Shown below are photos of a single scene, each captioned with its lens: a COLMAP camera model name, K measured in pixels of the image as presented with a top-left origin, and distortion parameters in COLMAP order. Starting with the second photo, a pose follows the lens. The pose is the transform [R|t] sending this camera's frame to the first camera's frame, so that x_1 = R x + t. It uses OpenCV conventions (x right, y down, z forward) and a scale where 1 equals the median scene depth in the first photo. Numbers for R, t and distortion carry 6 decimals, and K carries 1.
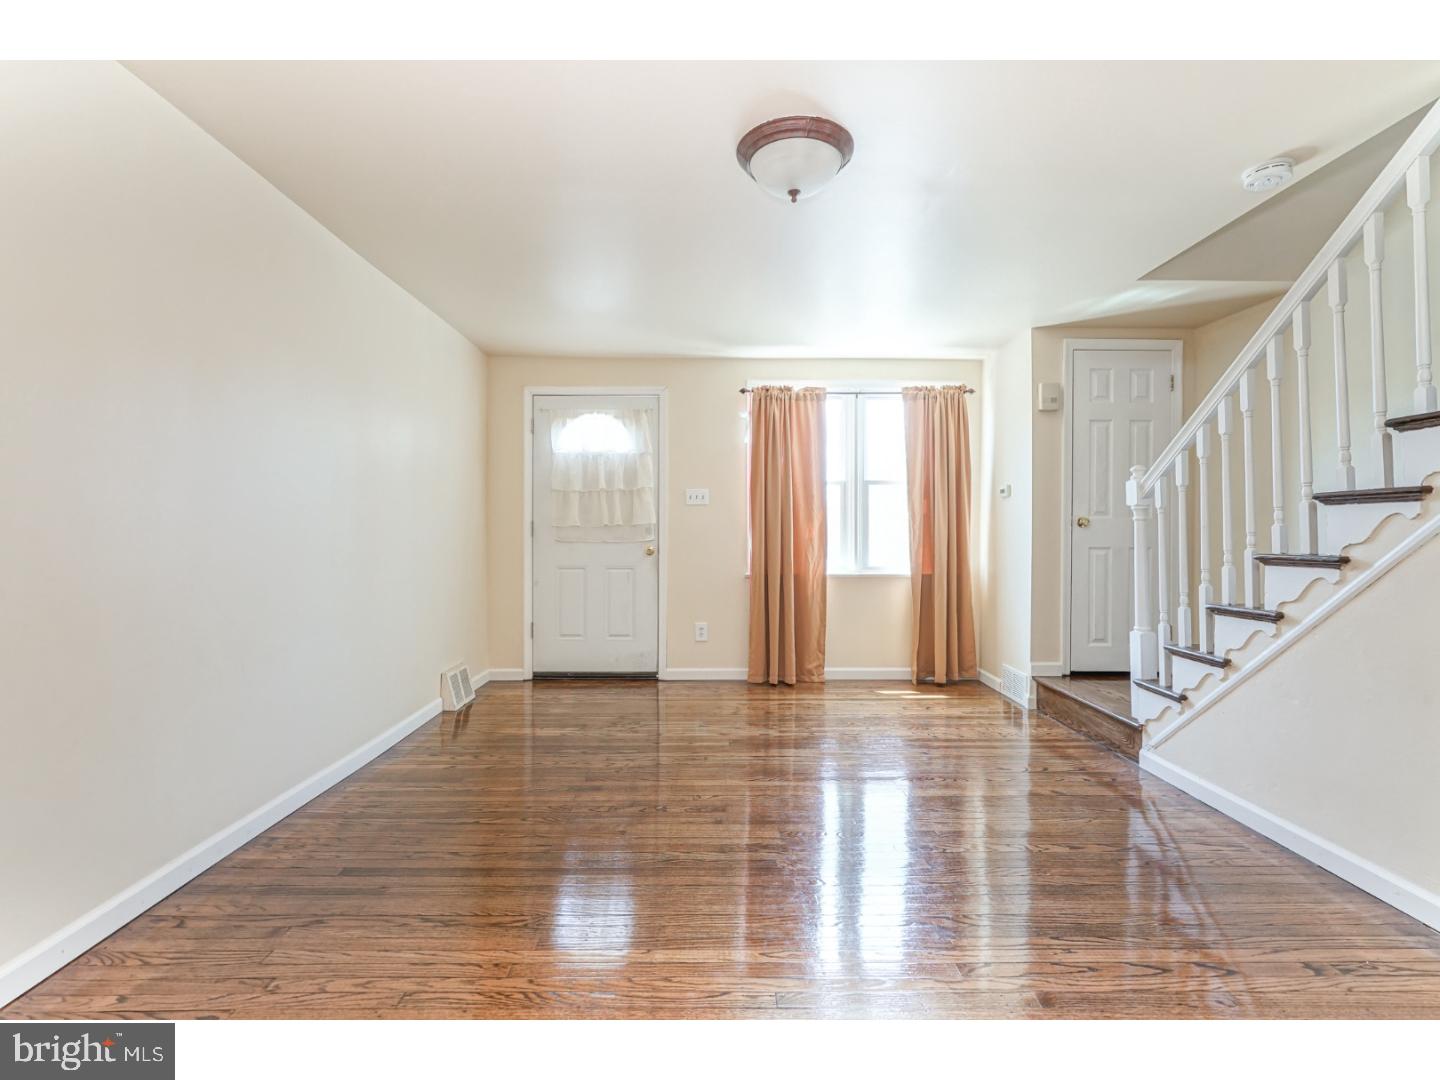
lens RADIAL K [[671.6, 0, 724.3], [0, 671.6, 528.5], [0, 0, 1]] dist [0.000338, 0.001239]
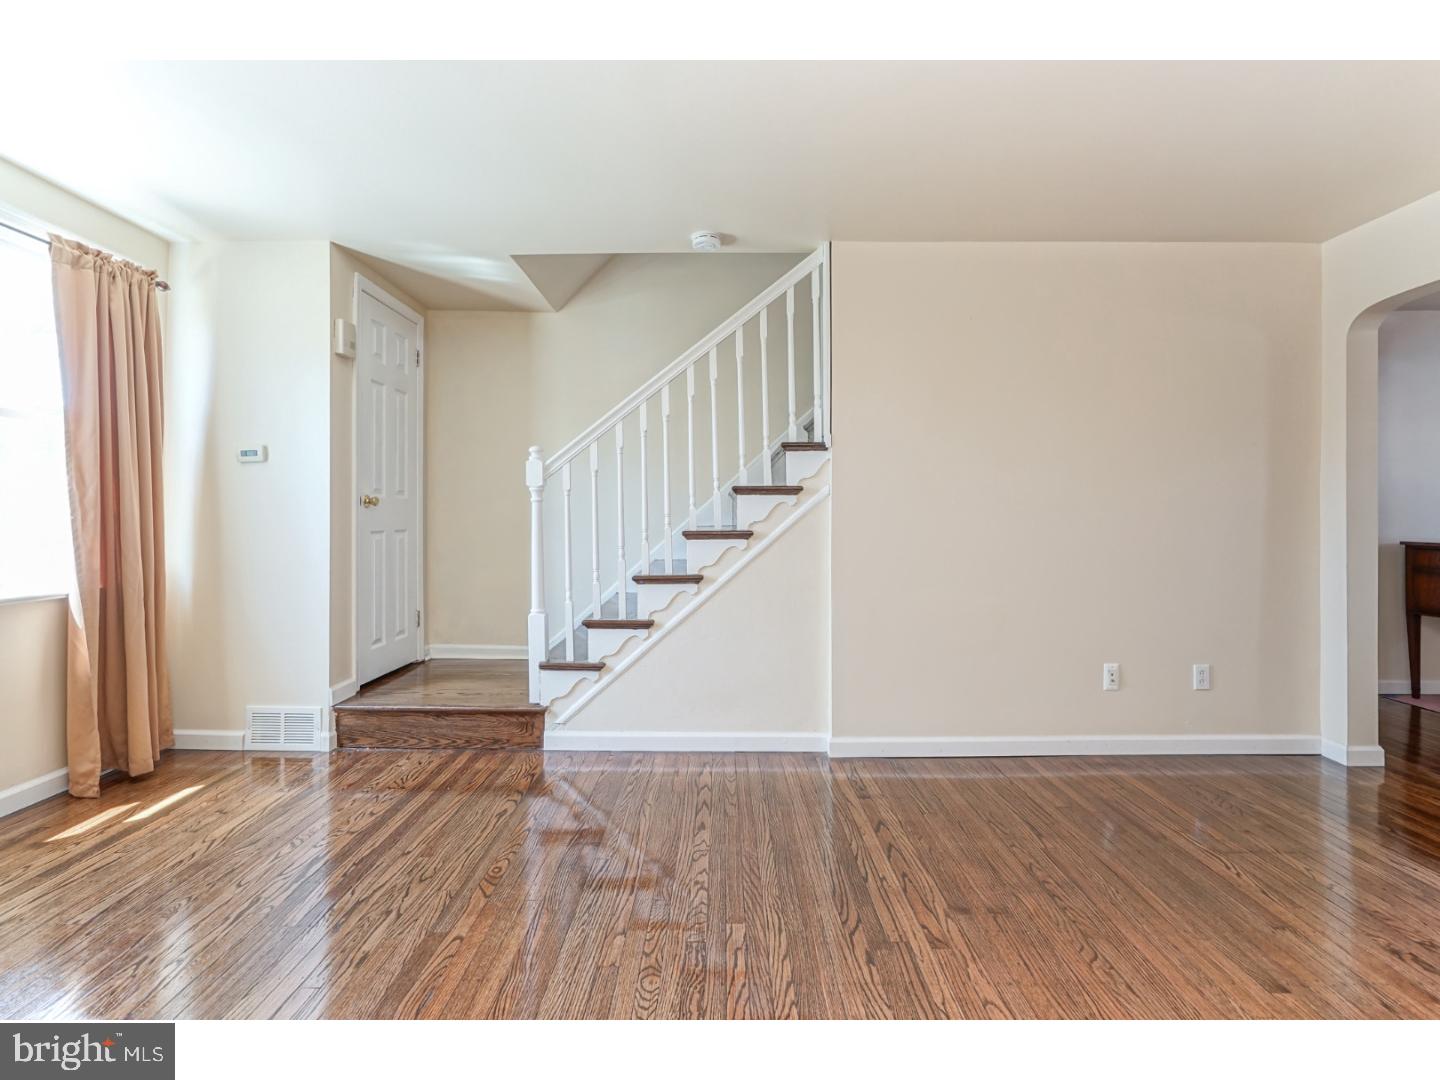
lens RADIAL K [[703.2, 0, 649.3], [0, 703.2, 500.9], [0, 0, 1]] dist [-0.001563, 0.000002]
pose [[0.010218, 0.018696, 0.999773, -0.324562], [-0.007862, 0.999796, -0.018617, 0.003576], [-0.999917, -0.007670, 0.010363, 0.639558]]
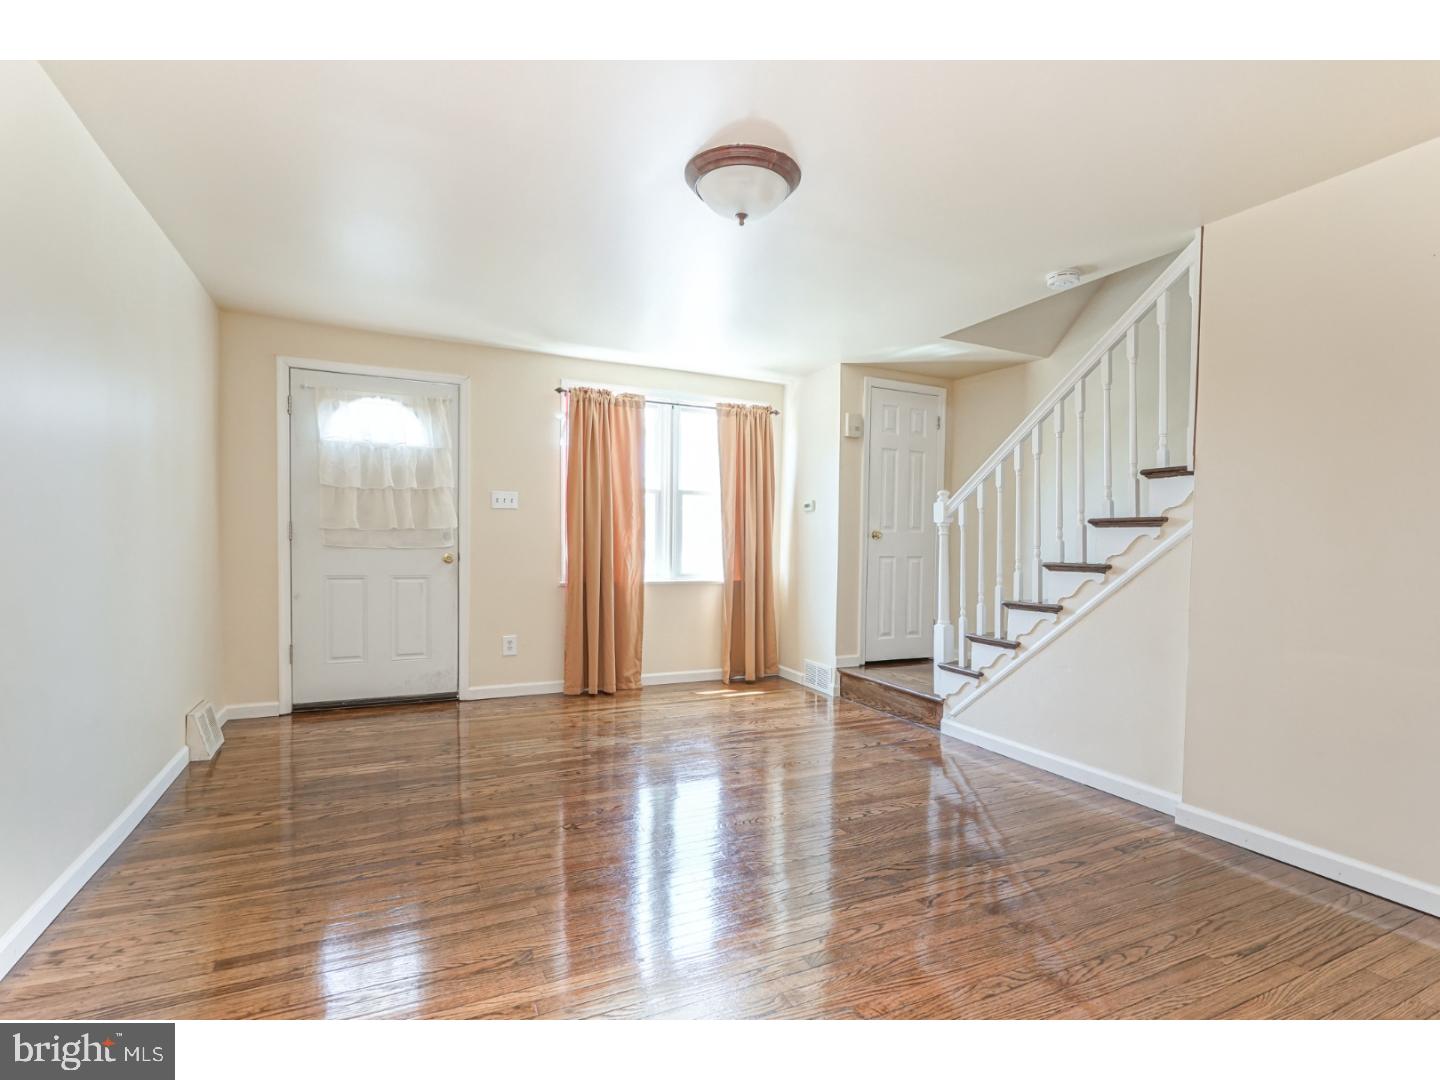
lens RADIAL K [[693.2, 0, 714.3], [0, 693.2, 552.3], [0, 0, 1]] dist [-0.002443, 0.001032]
pose [[0.906377, 0.004826, 0.422442, -0.234727], [-0.016034, 0.999607, 0.022982, -0.002041], [-0.422166, -0.027604, 0.906098, 0.017041]]
